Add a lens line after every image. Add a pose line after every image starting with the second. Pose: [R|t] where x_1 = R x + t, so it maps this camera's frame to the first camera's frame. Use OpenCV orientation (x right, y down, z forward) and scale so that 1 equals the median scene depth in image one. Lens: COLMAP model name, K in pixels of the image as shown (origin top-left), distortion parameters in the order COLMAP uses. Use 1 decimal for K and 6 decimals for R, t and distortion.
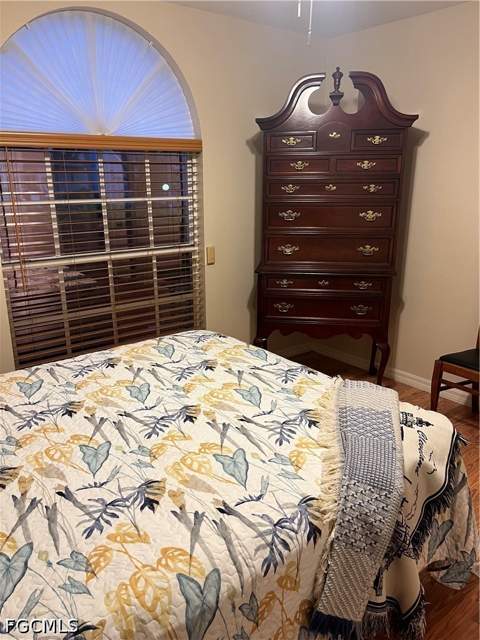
lens RADIAL K [[490.2, 0, 241.5], [0, 490.2, 319.9], [0, 0, 1]] dist [0.036545, -0.002138]
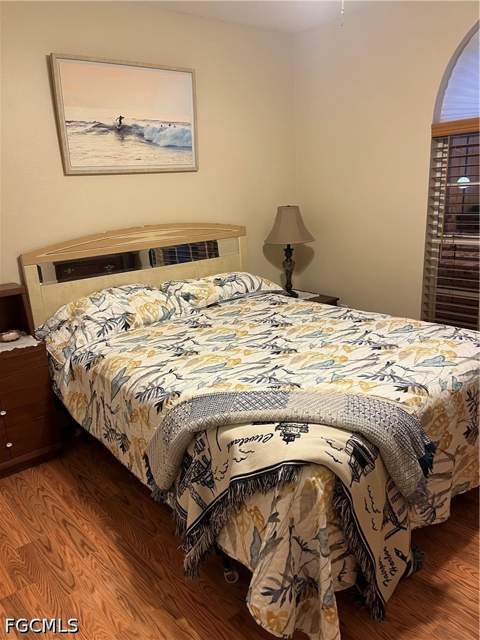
lens RADIAL K [[490.2, 0, 241.5], [0, 490.2, 319.9], [0, 0, 1]] dist [0.036545, -0.002138]
pose [[0.031434, 0.264851, -0.963777, 0.999617], [-0.225704, 0.941228, 0.251293, -0.169472], [0.973689, 0.209629, 0.089365, 0.673095]]
